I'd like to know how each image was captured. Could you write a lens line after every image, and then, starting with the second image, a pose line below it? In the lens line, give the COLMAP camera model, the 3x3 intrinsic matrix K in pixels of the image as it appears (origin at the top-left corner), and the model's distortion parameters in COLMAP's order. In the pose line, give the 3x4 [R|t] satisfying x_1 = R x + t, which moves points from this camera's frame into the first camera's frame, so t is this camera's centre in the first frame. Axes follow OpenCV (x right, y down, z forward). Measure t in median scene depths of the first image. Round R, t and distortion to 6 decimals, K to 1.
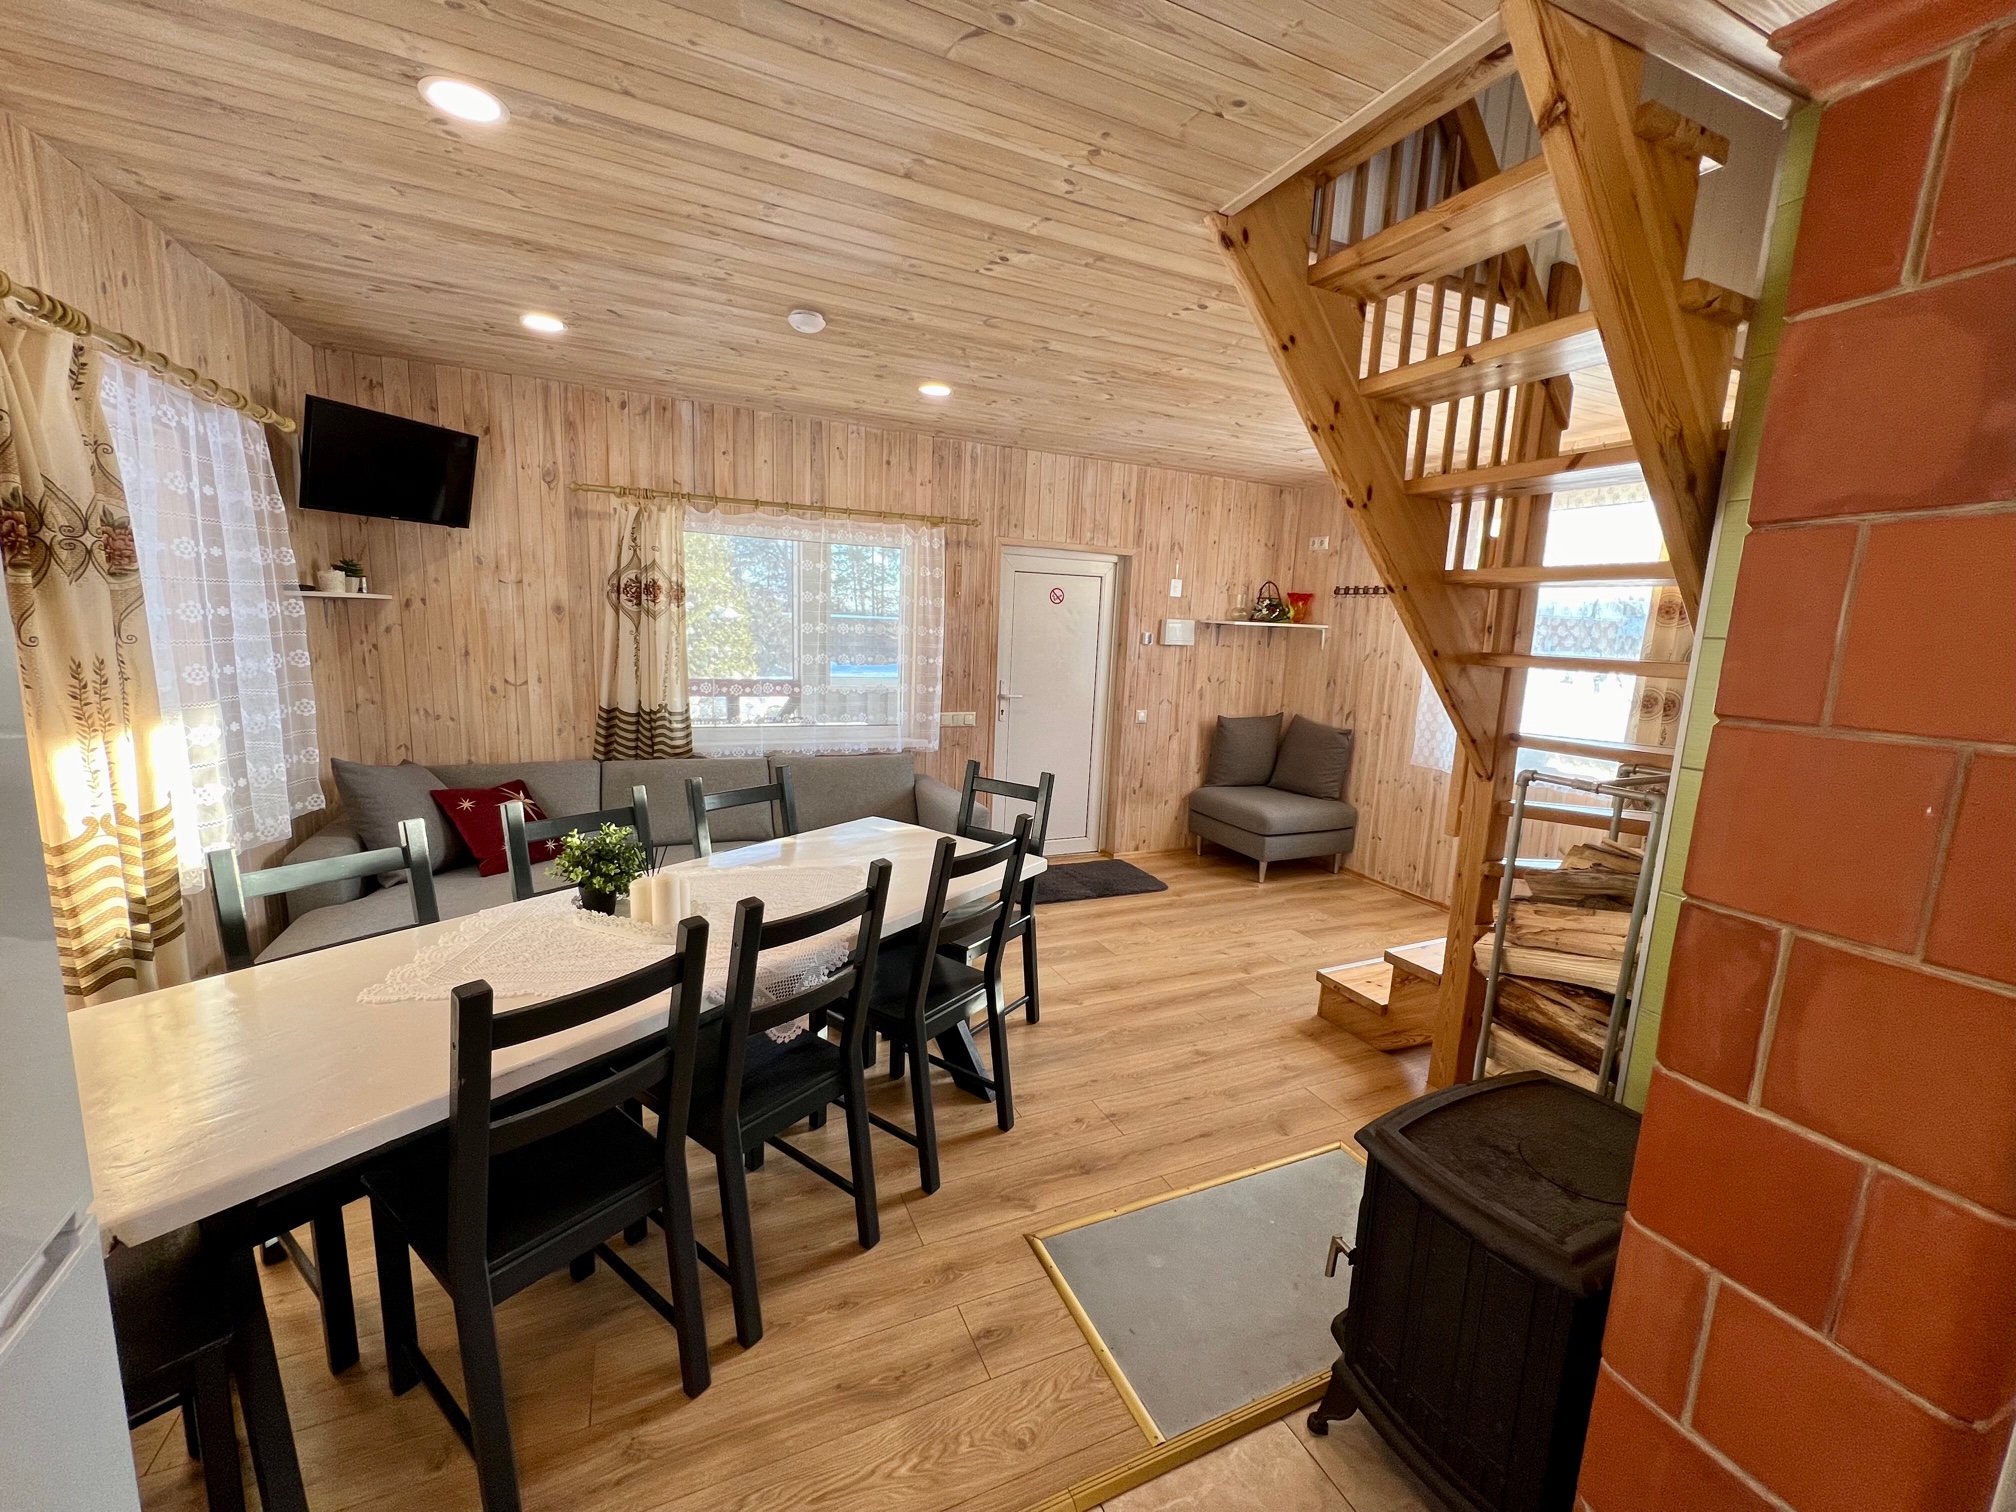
lens RADIAL K [[807.0, 0, 1005.7], [0, 807.0, 754.5], [0, 0, 1]] dist [-0.001737, 0.000079]
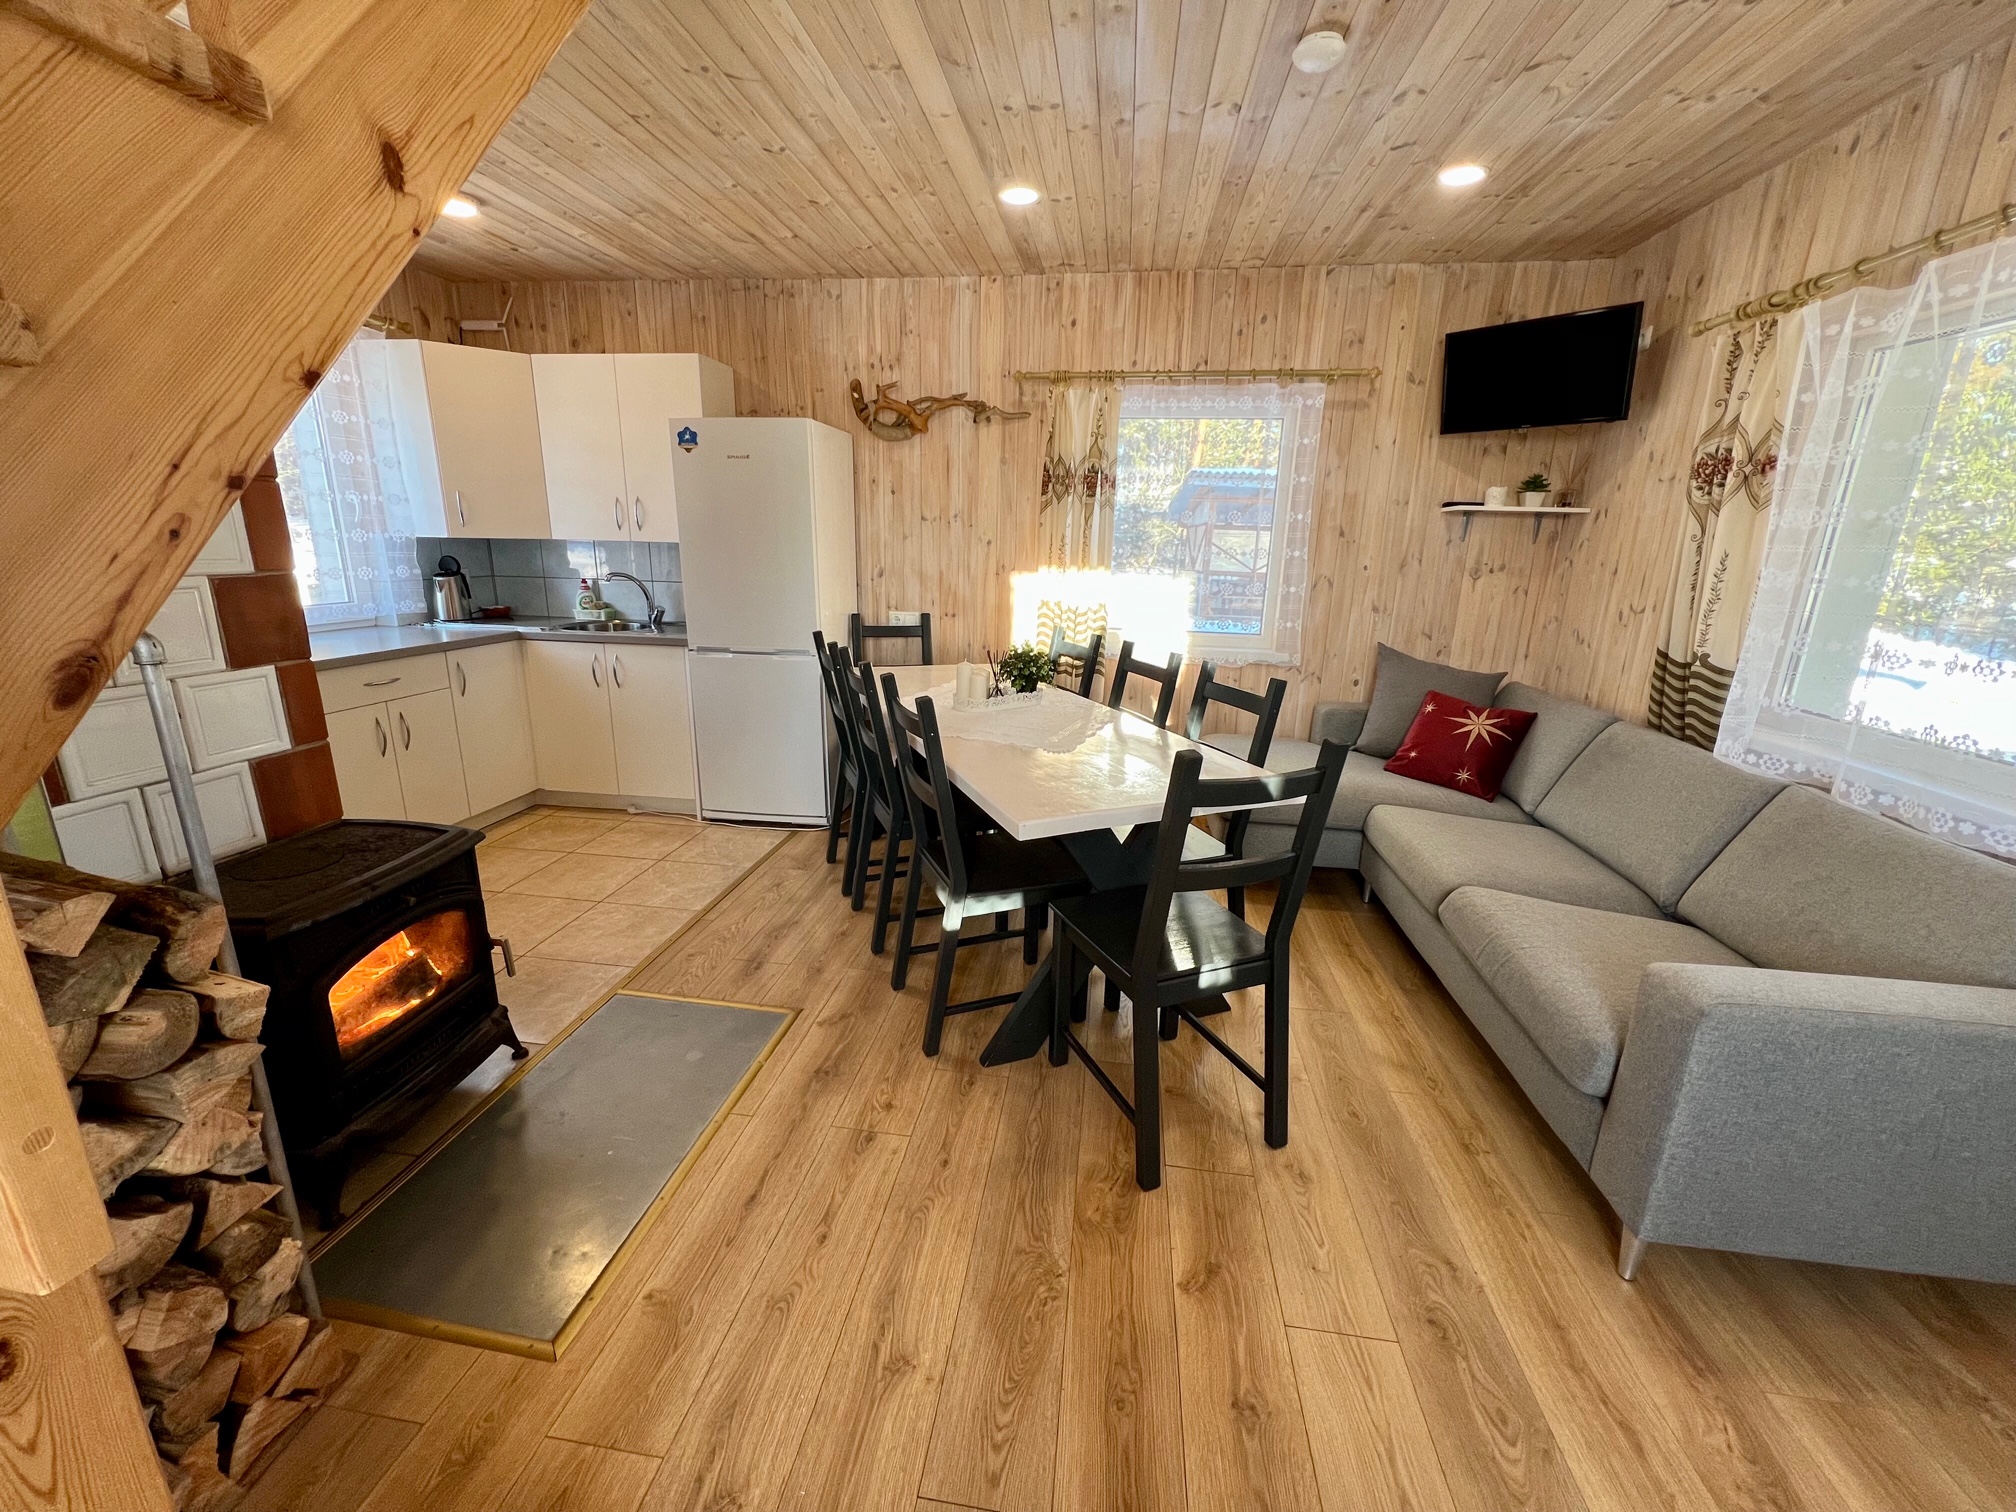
lens RADIAL K [[805.2, 0, 1004.9], [0, 805.2, 753.7], [0, 0, 1]] dist [-0.001140, 0.000317]
pose [[-0.532871, 0.168032, -0.829345, 0.410086], [-0.180591, 0.934924, 0.305457, -0.084720], [0.826701, 0.312541, -0.467849, 0.888755]]
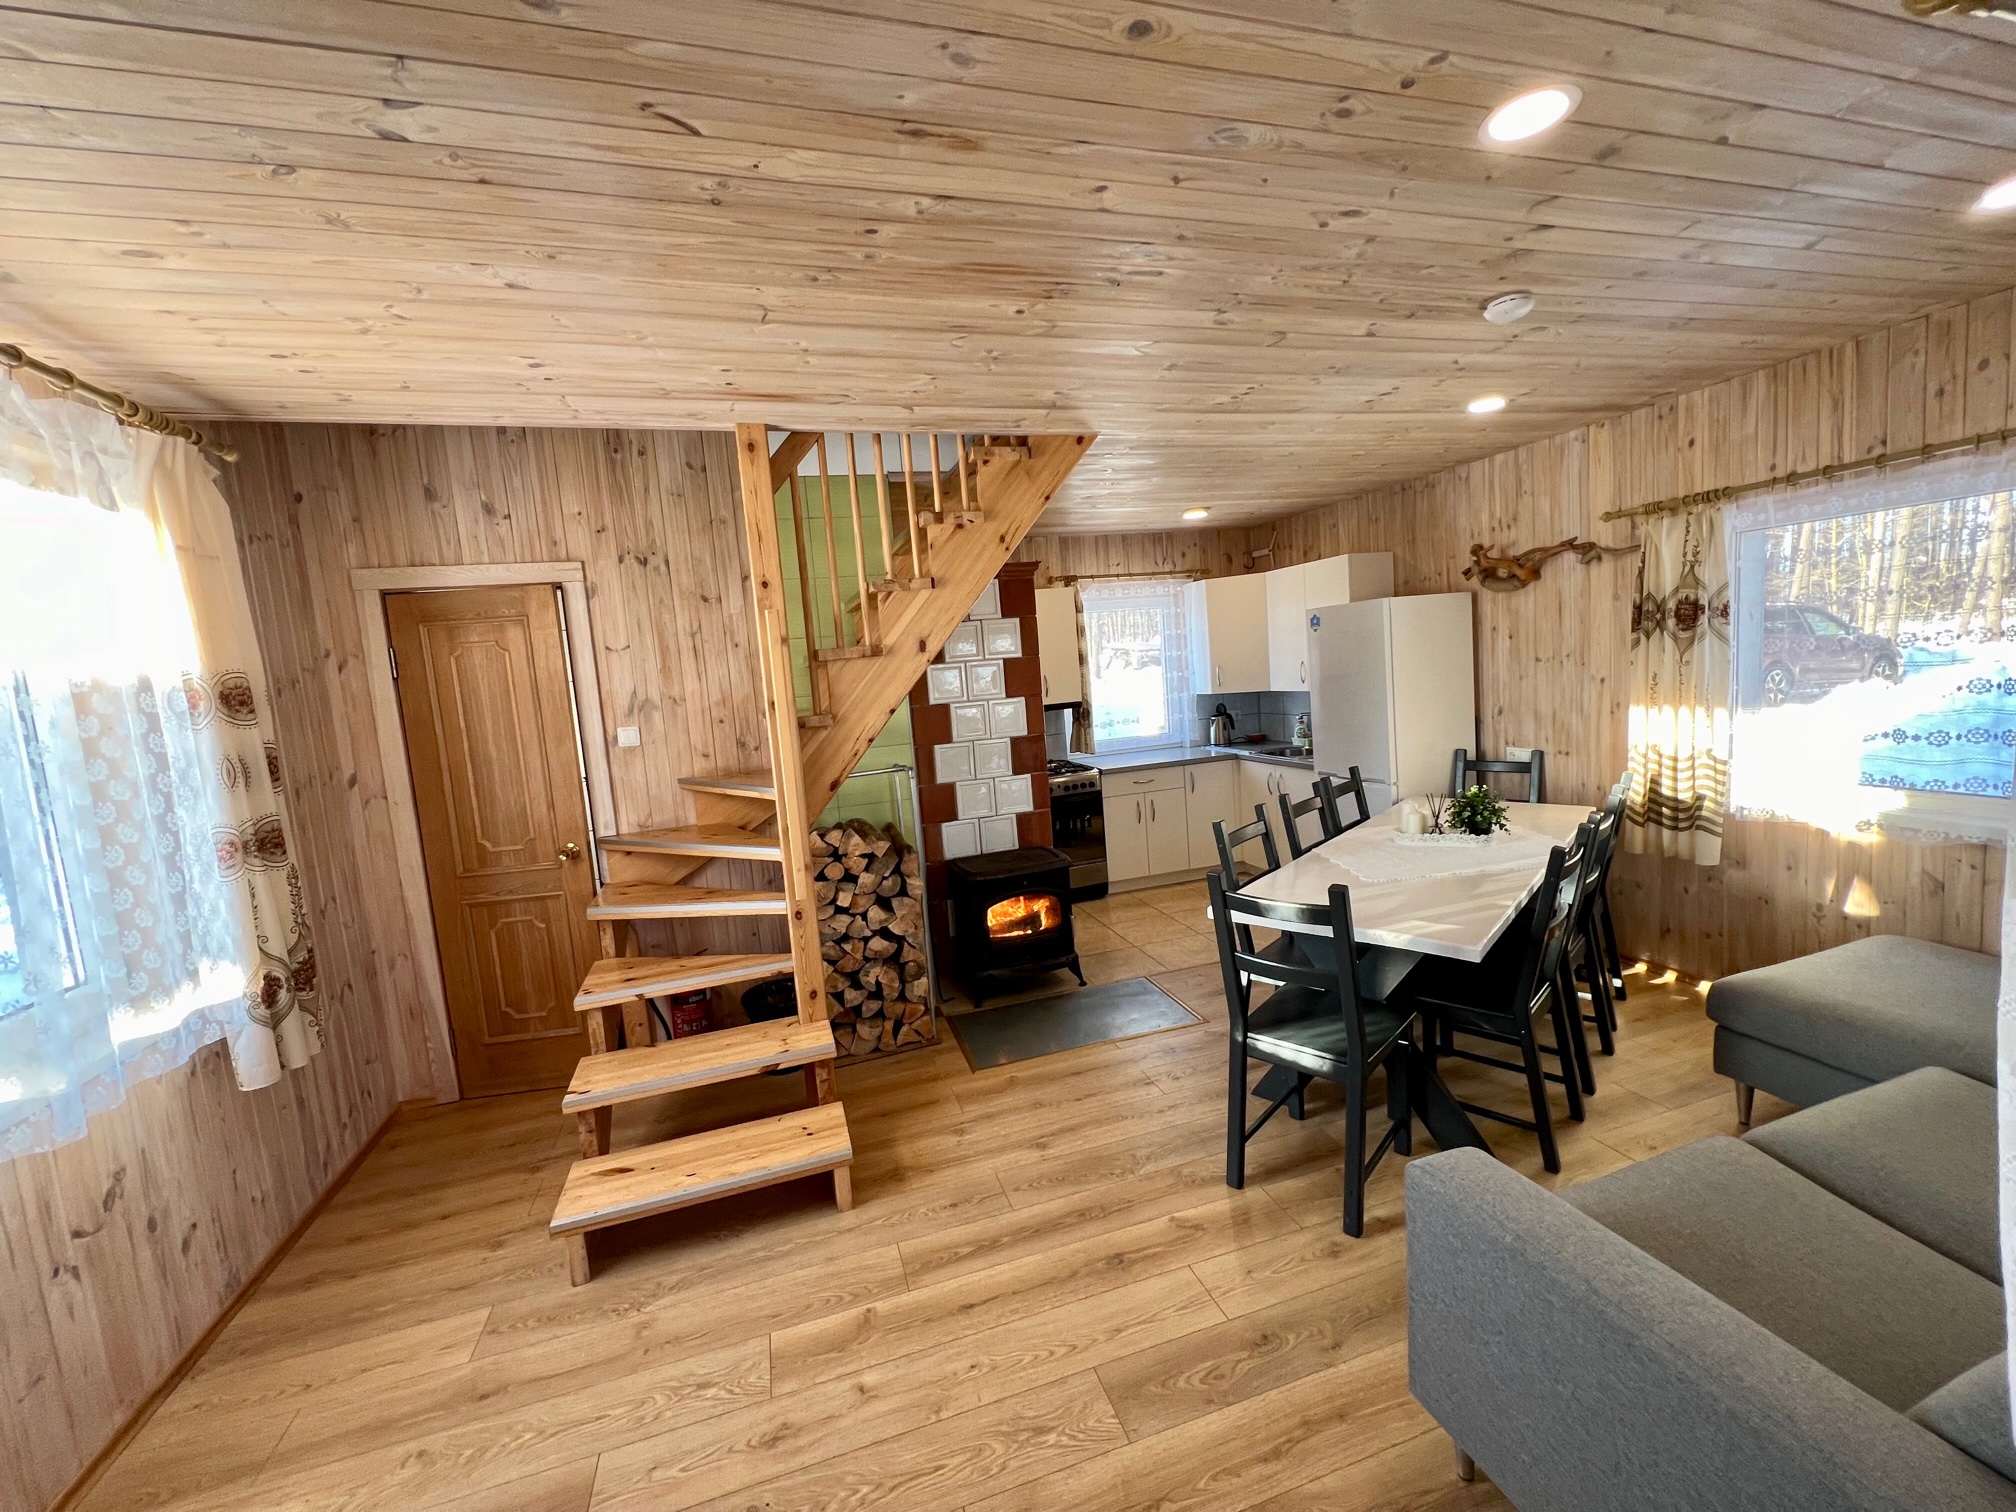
lens RADIAL K [[807.0, 0, 1005.7], [0, 807.0, 754.5], [0, 0, 1]] dist [-0.001737, 0.000079]
pose [[-0.991416, 0.023998, 0.128527, 0.117020], [0.058216, 0.961214, 0.269588, -0.239724], [-0.117072, 0.274756, -0.954360, 1.354898]]
